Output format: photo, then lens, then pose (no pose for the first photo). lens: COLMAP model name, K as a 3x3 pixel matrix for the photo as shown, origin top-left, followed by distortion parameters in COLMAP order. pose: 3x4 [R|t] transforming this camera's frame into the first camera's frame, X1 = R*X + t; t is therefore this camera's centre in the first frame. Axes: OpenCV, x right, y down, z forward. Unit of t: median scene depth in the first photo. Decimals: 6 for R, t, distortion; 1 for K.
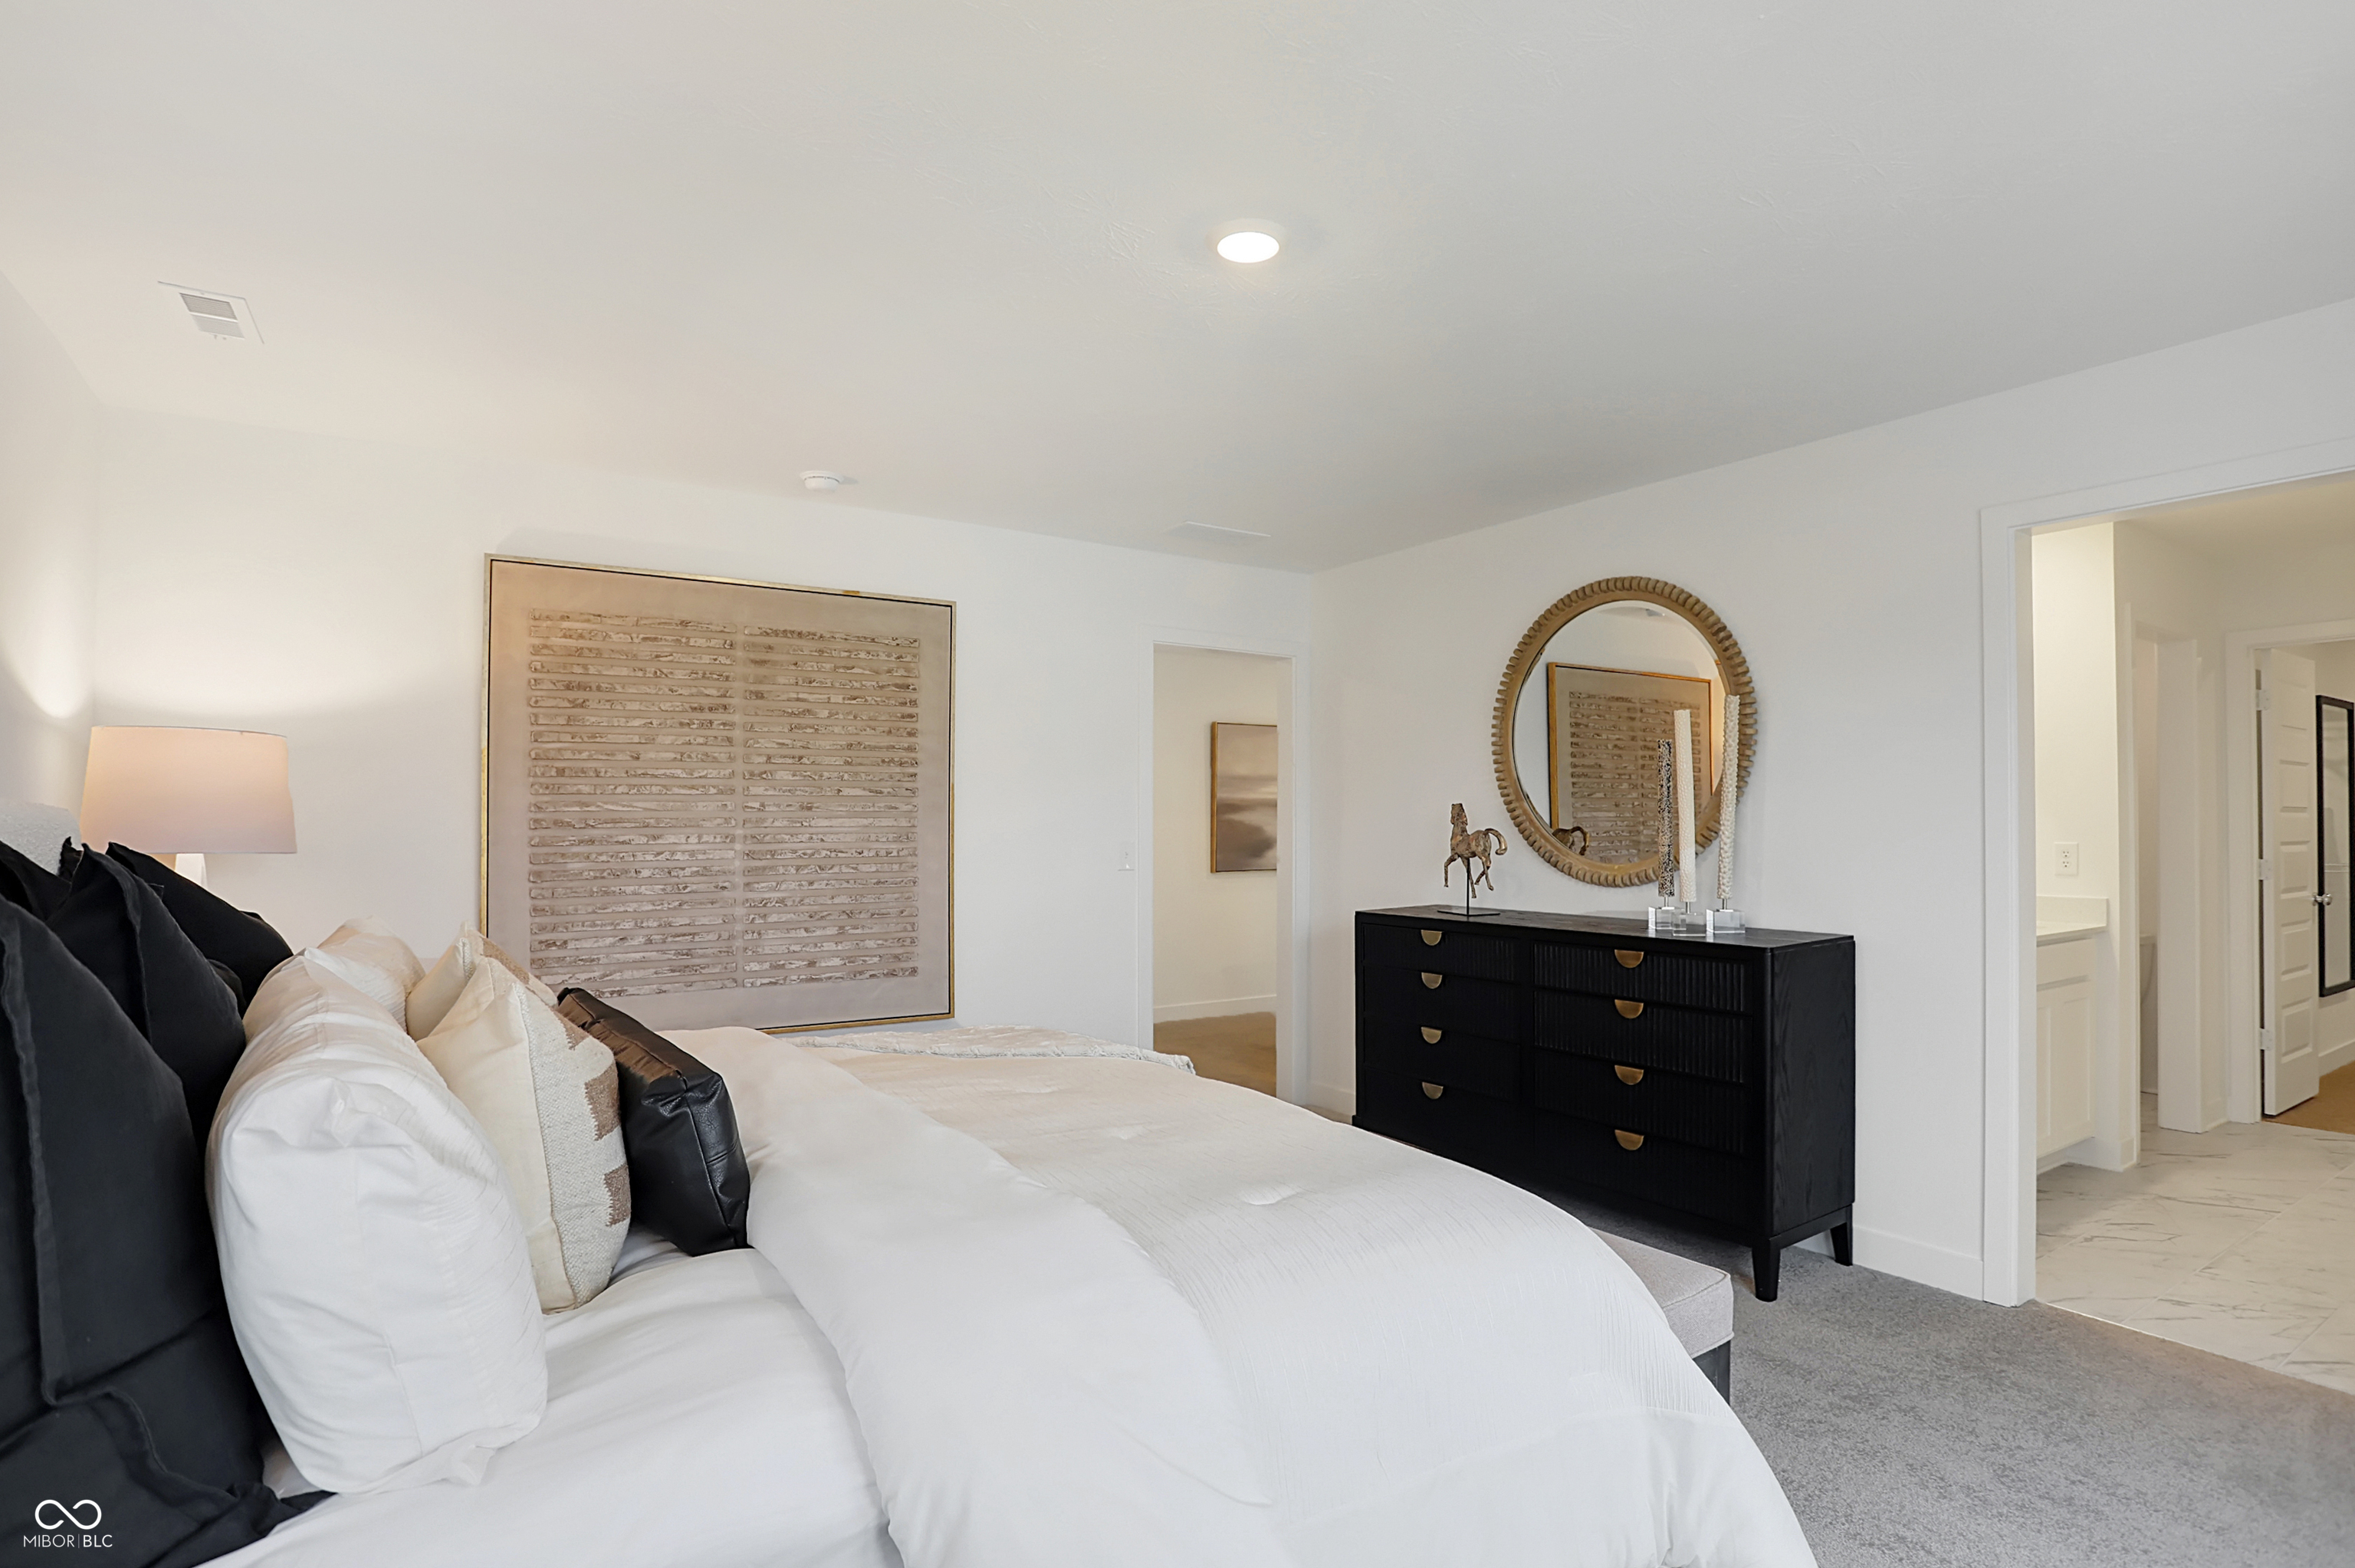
lens RADIAL K [[1221.2, 0, 1147.7], [0, 1221.2, 800.1], [0, 0, 1]] dist [0.021775, 0.001015]
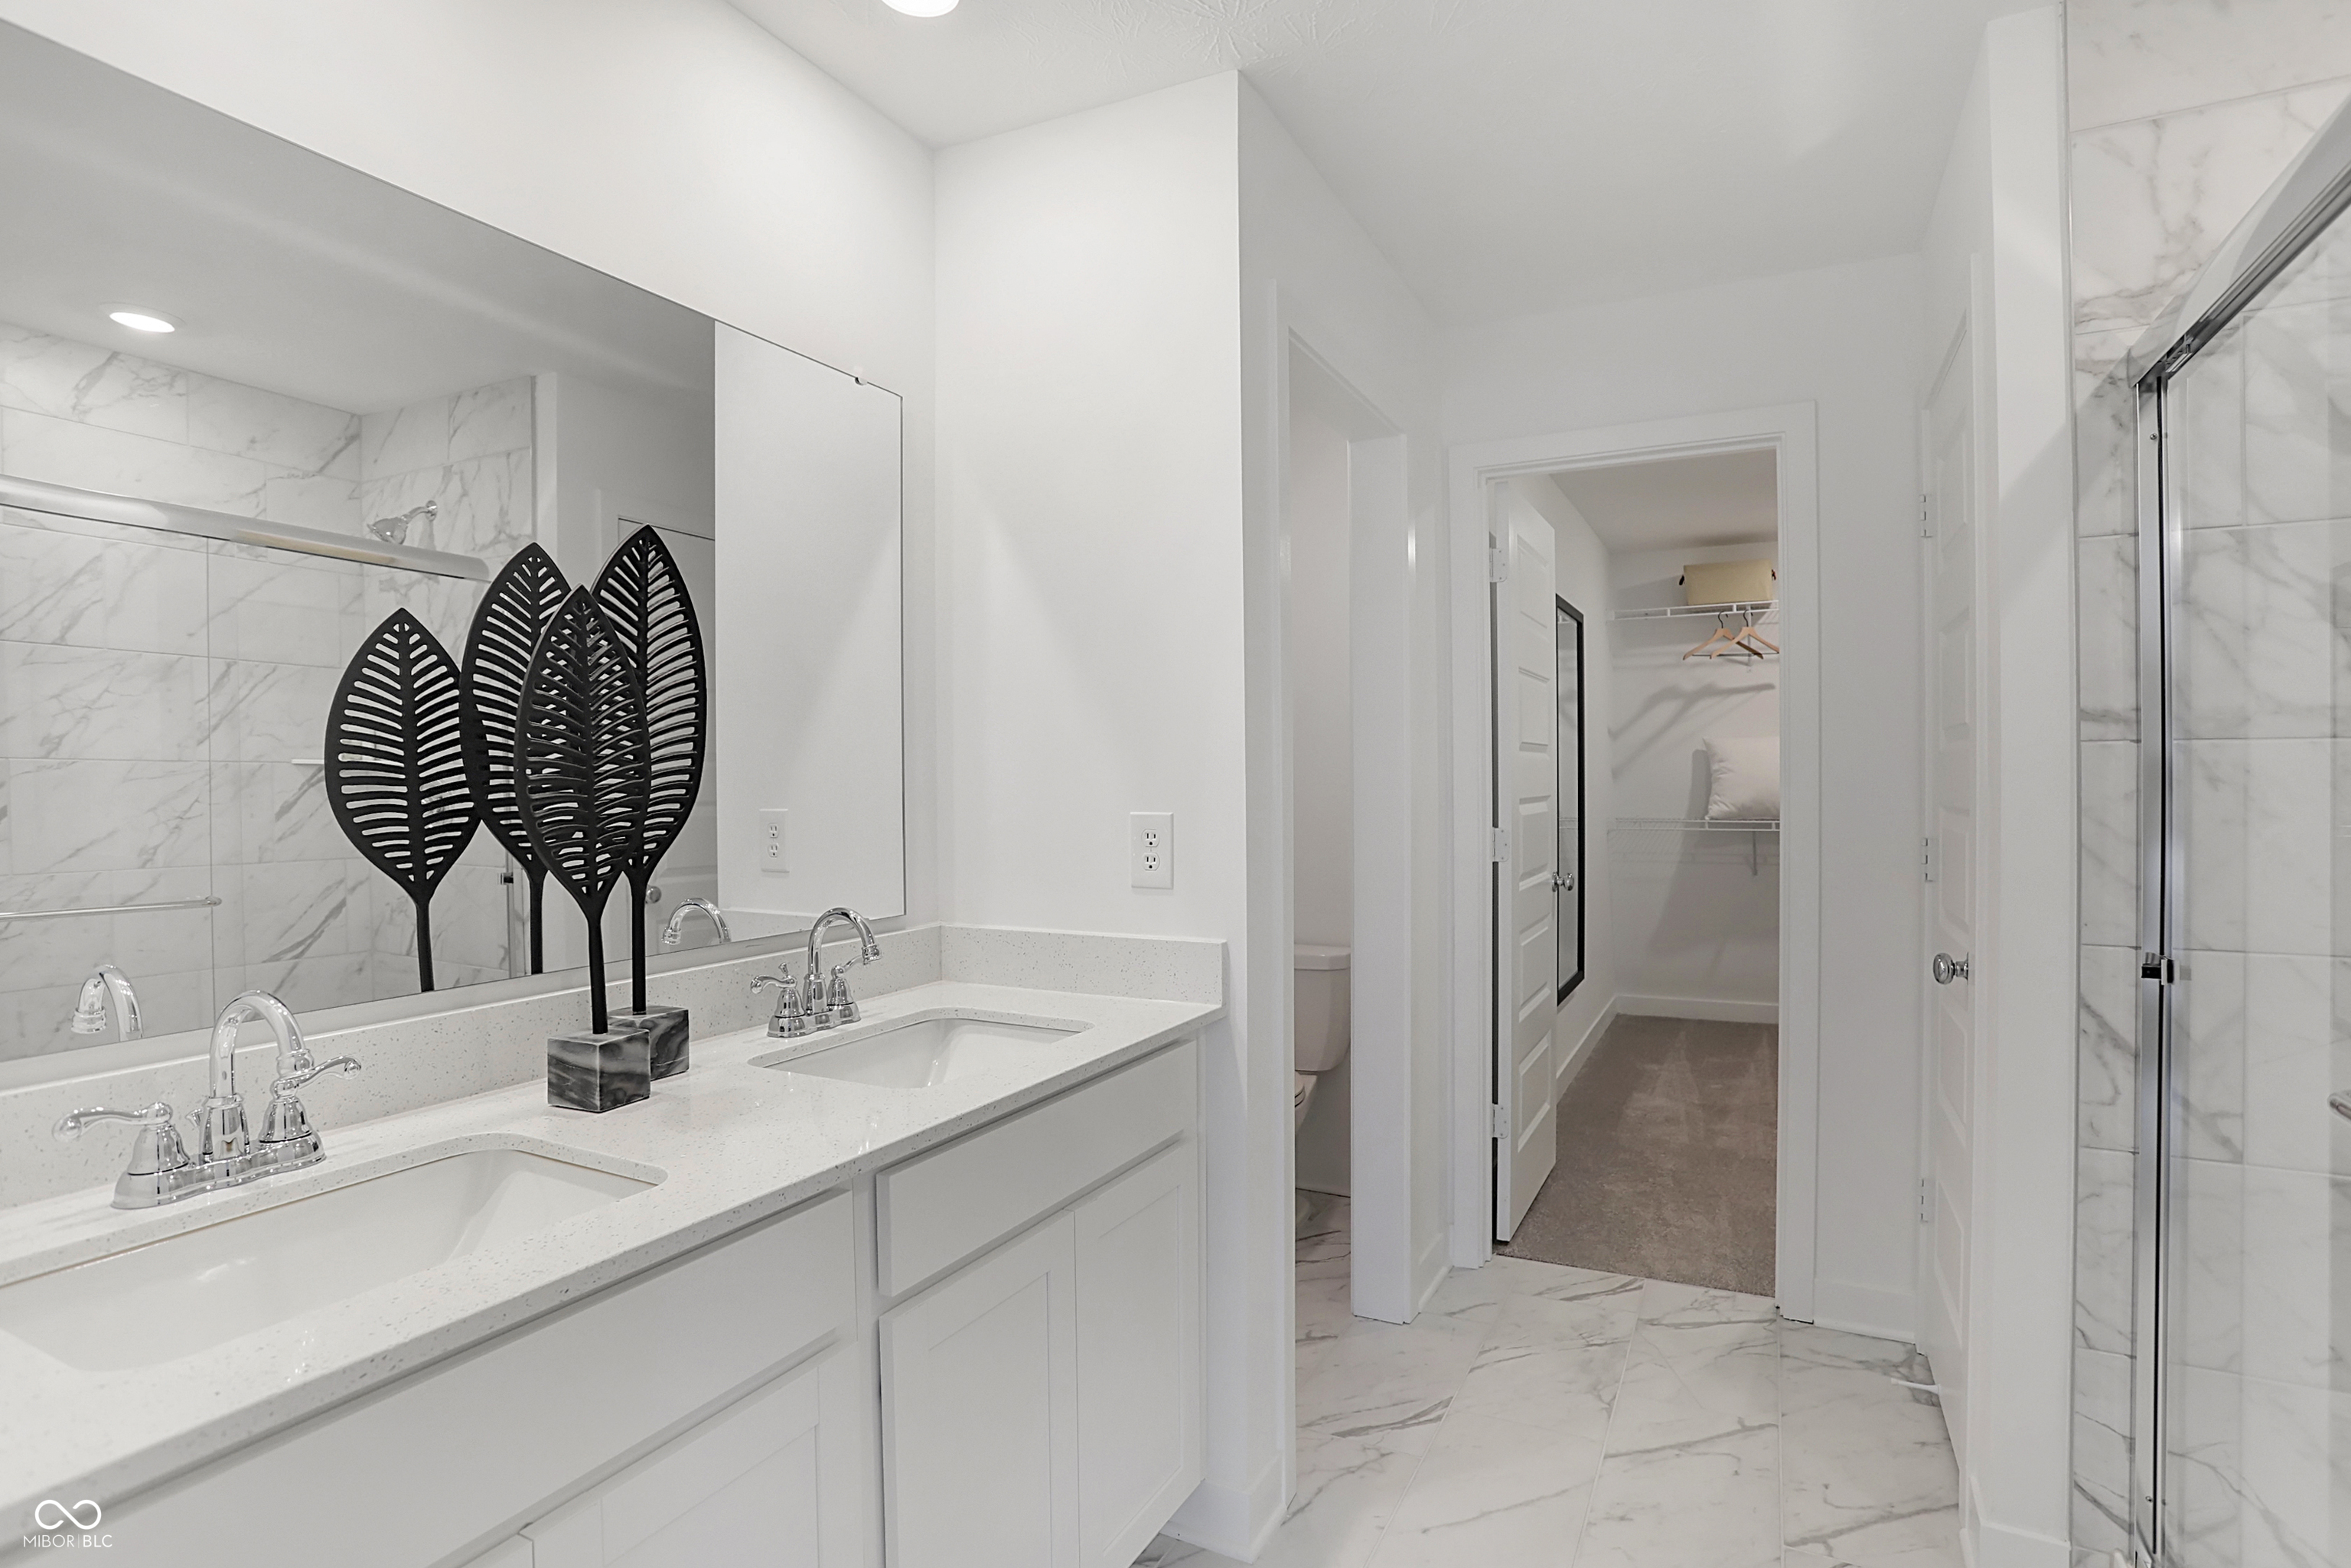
lens RADIAL K [[1167.1, 0, 1172.2], [0, 1167.1, 773.4], [0, 0, 1]] dist [-0.059260, 0.032536]
pose [[0.896565, -0.002690, 0.442905, 0.506246], [0.001627, 0.999995, 0.002781, 0.018254], [-0.442910, -0.001773, 0.896564, 0.566356]]
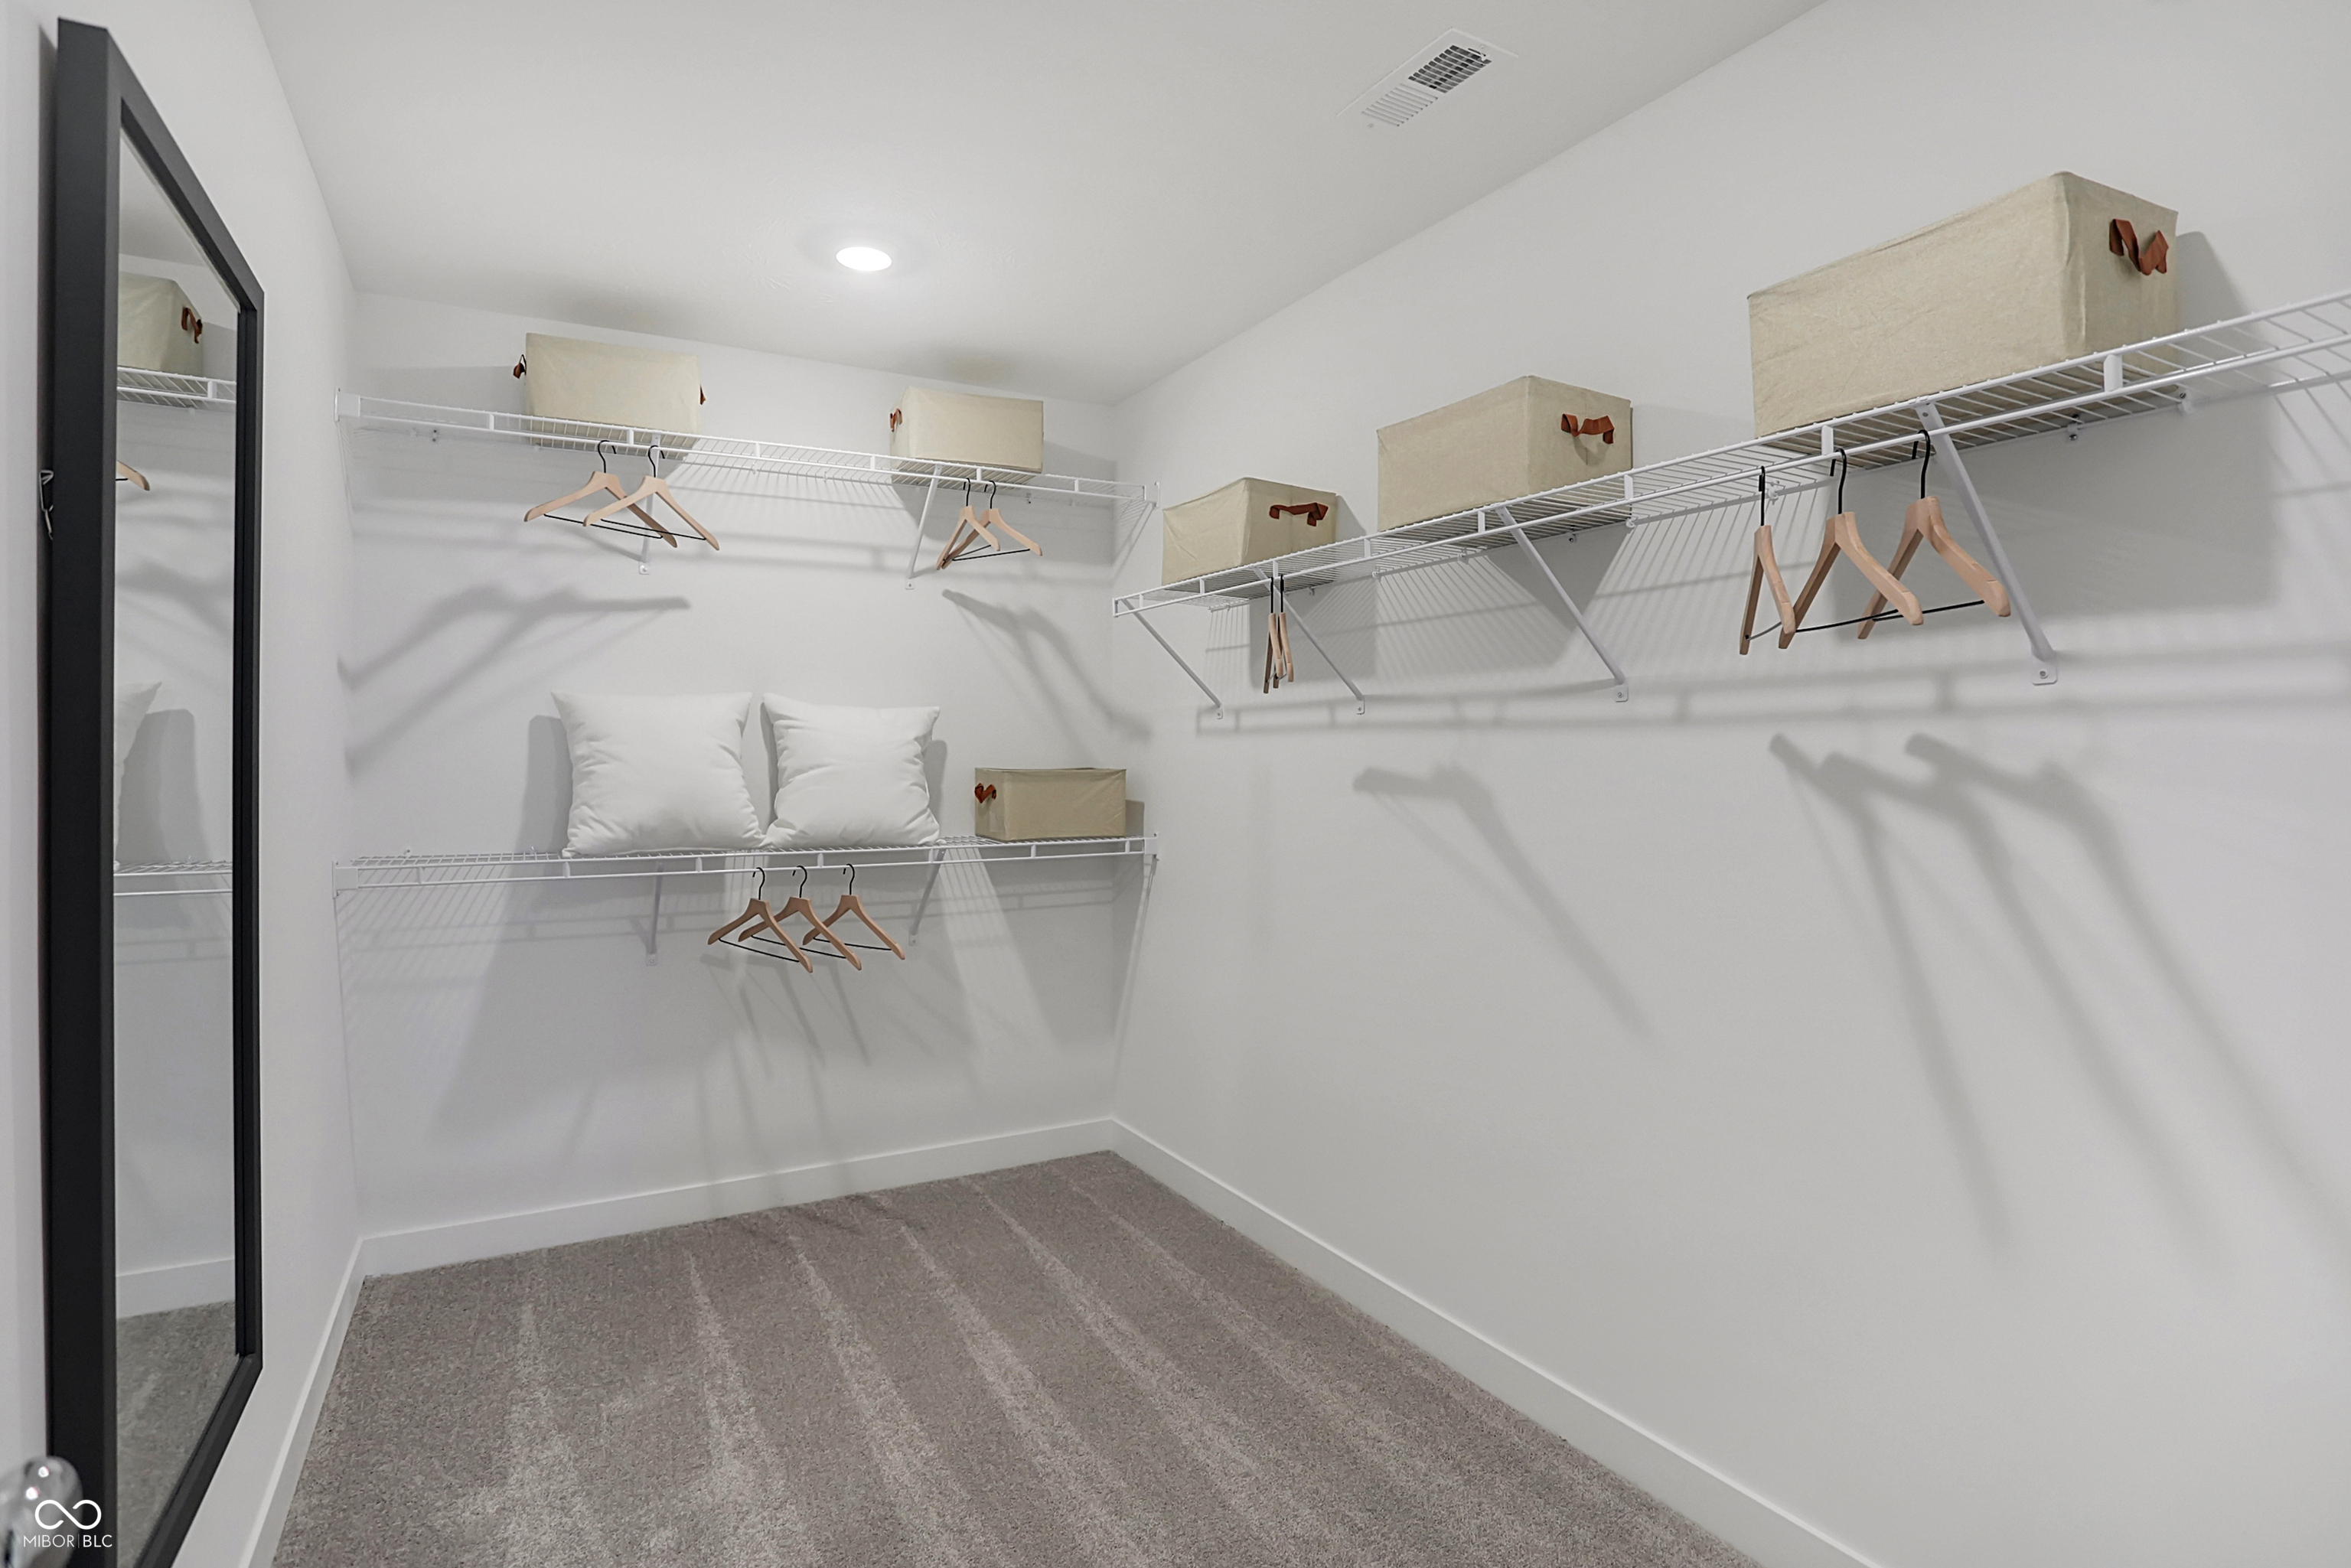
lens RADIAL K [[1167.1, 0, 1172.2], [0, 1167.1, 773.4], [0, 0, 1]] dist [-0.059260, 0.032536]
pose [[0.122117, -0.012891, 0.992432, 0.753433], [-0.006613, 0.999883, 0.013801, 0.017851], [-0.992494, -0.008248, 0.122018, 0.796846]]
